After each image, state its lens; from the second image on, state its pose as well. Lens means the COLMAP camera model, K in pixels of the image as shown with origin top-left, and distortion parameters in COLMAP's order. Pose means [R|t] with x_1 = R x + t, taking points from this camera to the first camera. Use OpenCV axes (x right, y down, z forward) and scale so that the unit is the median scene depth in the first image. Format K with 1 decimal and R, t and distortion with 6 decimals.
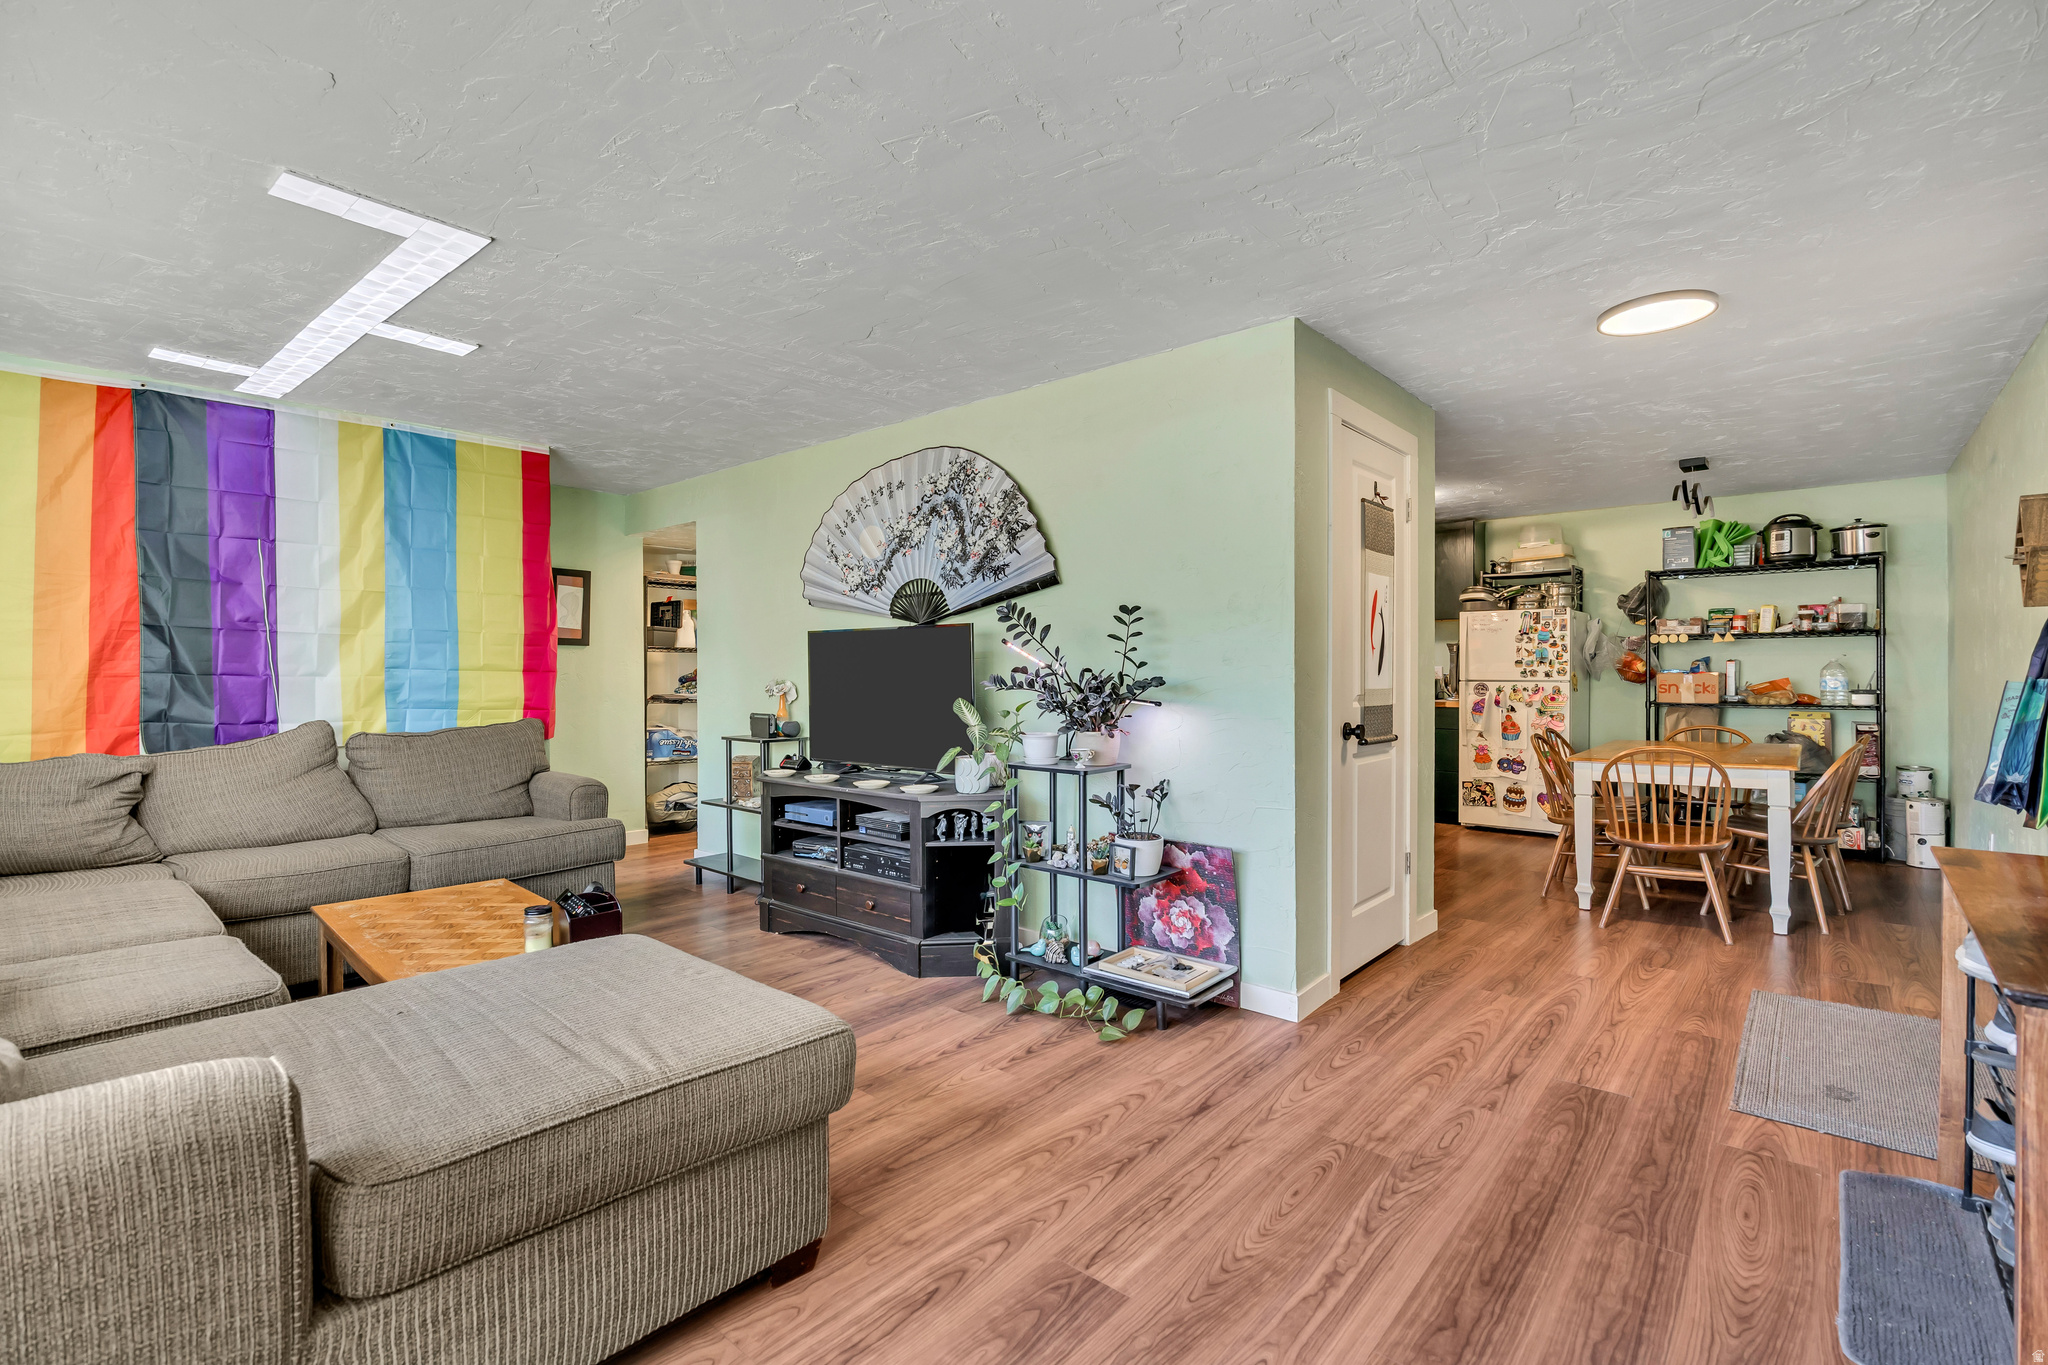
lens RADIAL K [[935.3, 0, 1018.7], [0, 935.3, 662.8], [0, 0, 1]] dist [0.002689, -0.012563]
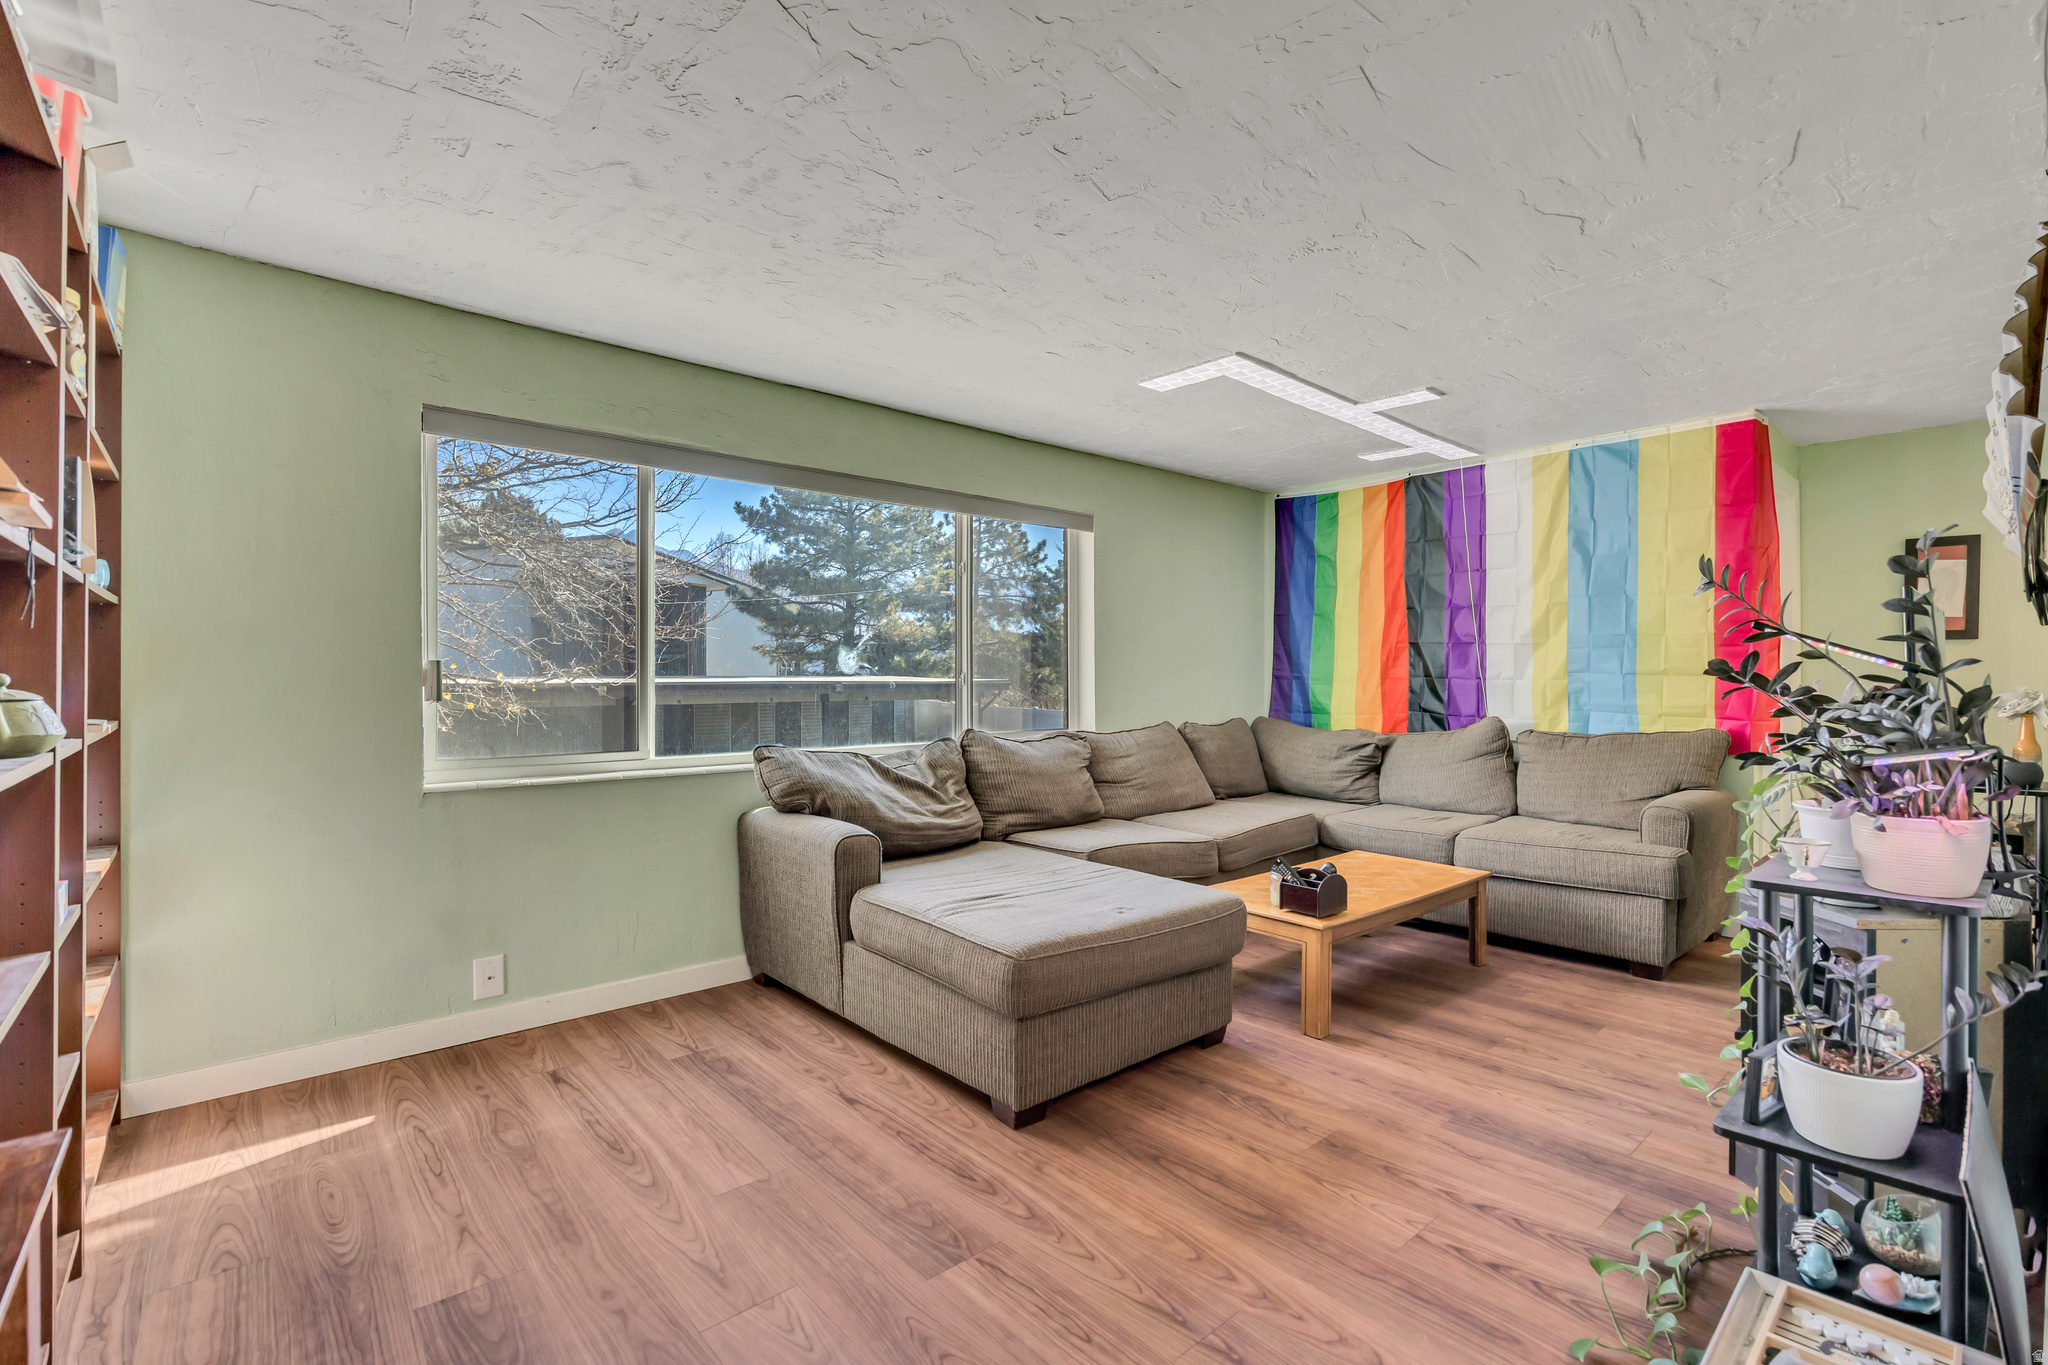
lens RADIAL K [[906.3, 0, 1016.4], [0, 906.3, 690.4], [0, 0, 1]] dist [-0.010463, 0.000756]
pose [[-0.132339, 0.021774, -0.990965, 0.600450], [0.011250, 0.999727, 0.020464, -0.003477], [0.991141, -0.008441, -0.132548, 0.675258]]
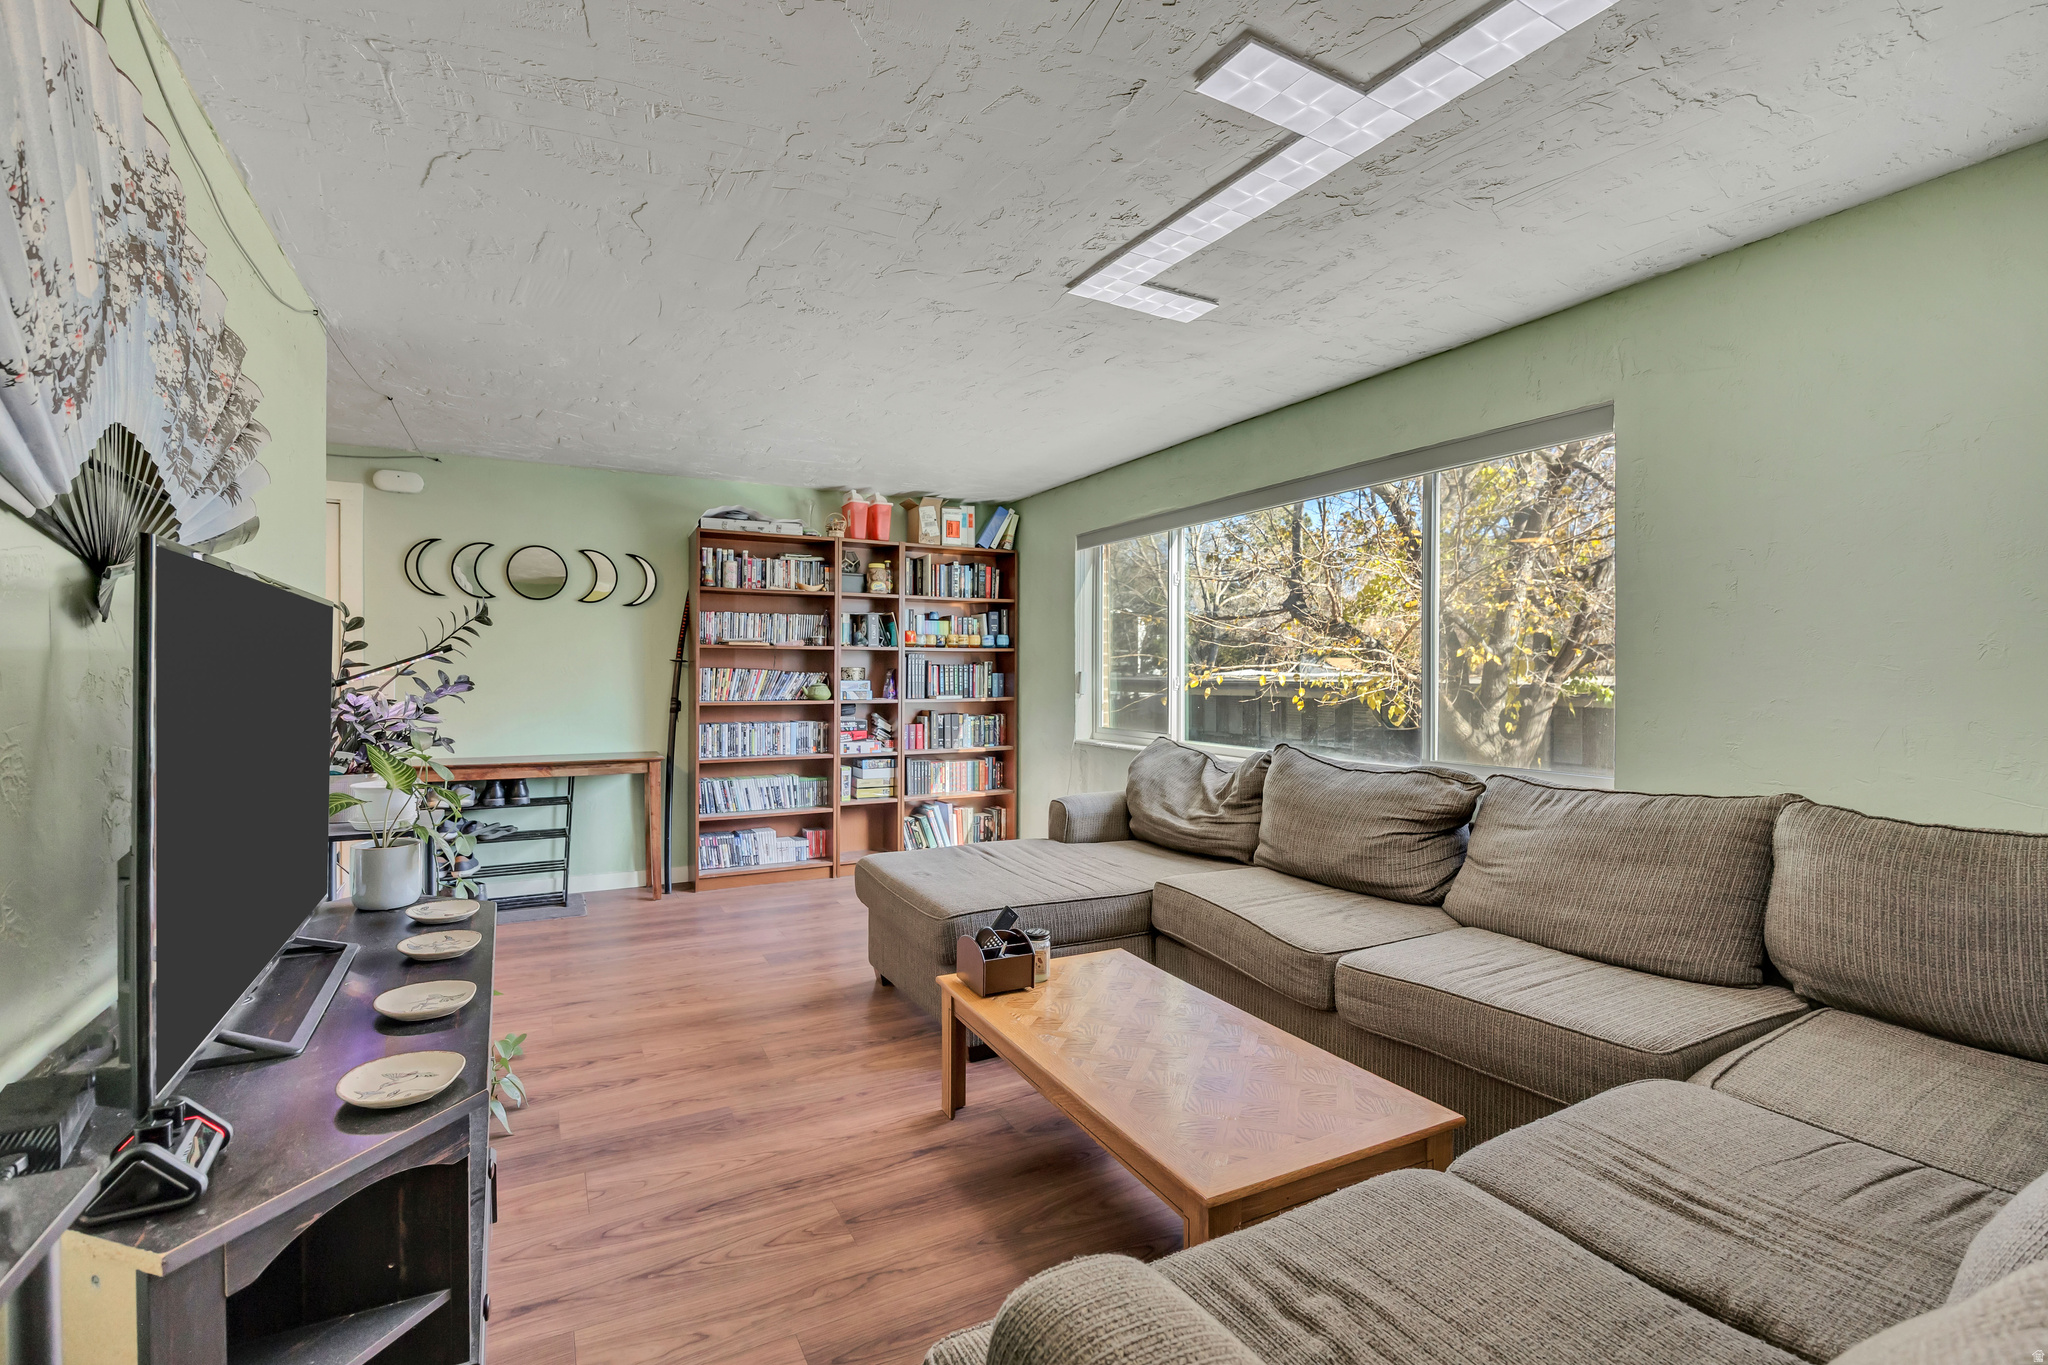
lens RADIAL K [[906.3, 0, 1016.4], [0, 906.3, 690.4], [0, 0, 1]] dist [-0.010463, 0.000756]
pose [[-0.939151, -0.004694, 0.343474, -0.675115], [-0.003804, 0.999987, 0.003265, 0.007644], [-0.343485, 0.001760, -0.939157, 1.571828]]
